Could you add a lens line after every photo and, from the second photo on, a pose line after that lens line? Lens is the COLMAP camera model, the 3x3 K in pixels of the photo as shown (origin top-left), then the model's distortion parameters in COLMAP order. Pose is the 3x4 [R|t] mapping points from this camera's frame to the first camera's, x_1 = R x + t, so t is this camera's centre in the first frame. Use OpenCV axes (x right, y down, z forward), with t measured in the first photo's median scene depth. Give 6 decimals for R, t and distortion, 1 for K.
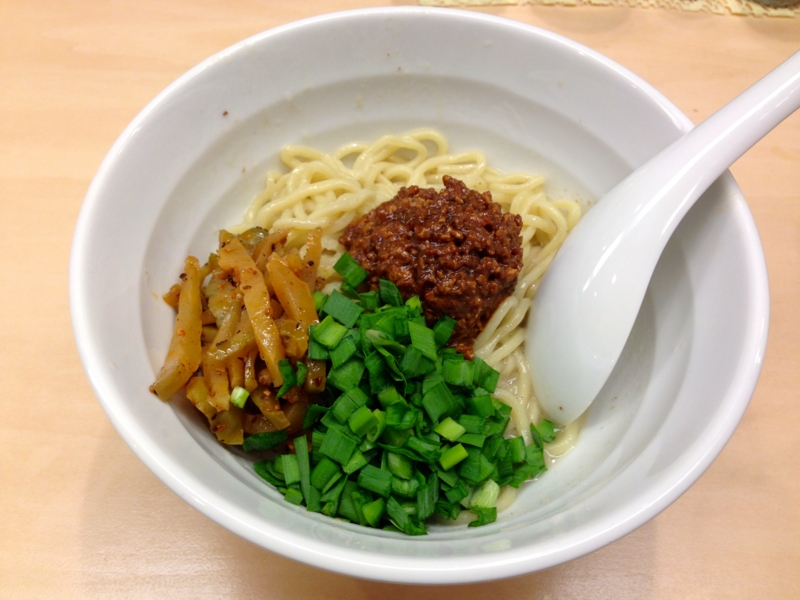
lens RADIAL K [[759.4, 0, 389.3], [0, 759.4, 303.9], [0, 0, 1]] dist [0.000695, -0.008217]
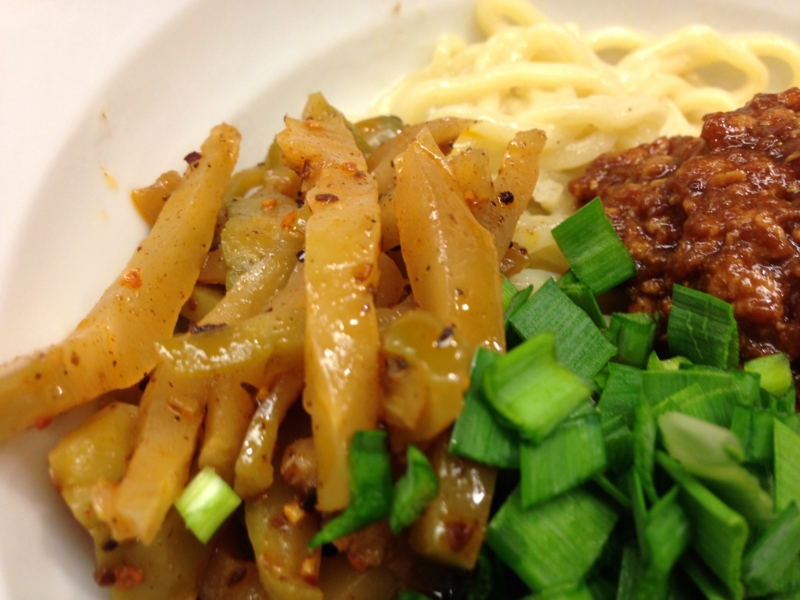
lens RADIAL K [[759.4, 0, 389.3], [0, 759.4, 303.9], [0, 0, 1]] dist [0.000695, -0.008217]
pose [[0.954928, 0.260932, -0.141515, -0.094780], [-0.272006, 0.960082, -0.065225, 0.039430], [0.118847, 0.100778, 0.987785, 0.644595]]
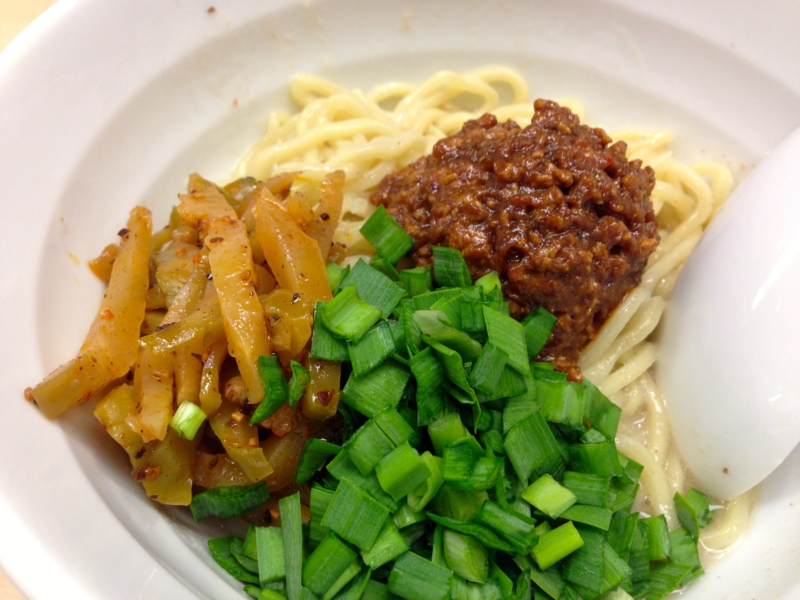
lens RADIAL K [[759.4, 0, 389.3], [0, 759.4, 303.9], [0, 0, 1]] dist [0.000695, -0.008217]
pose [[0.998857, 0.039081, -0.027526, -0.031143], [-0.041770, 0.993588, -0.105060, 0.084169], [0.023244, 0.106090, 0.994085, 0.399002]]
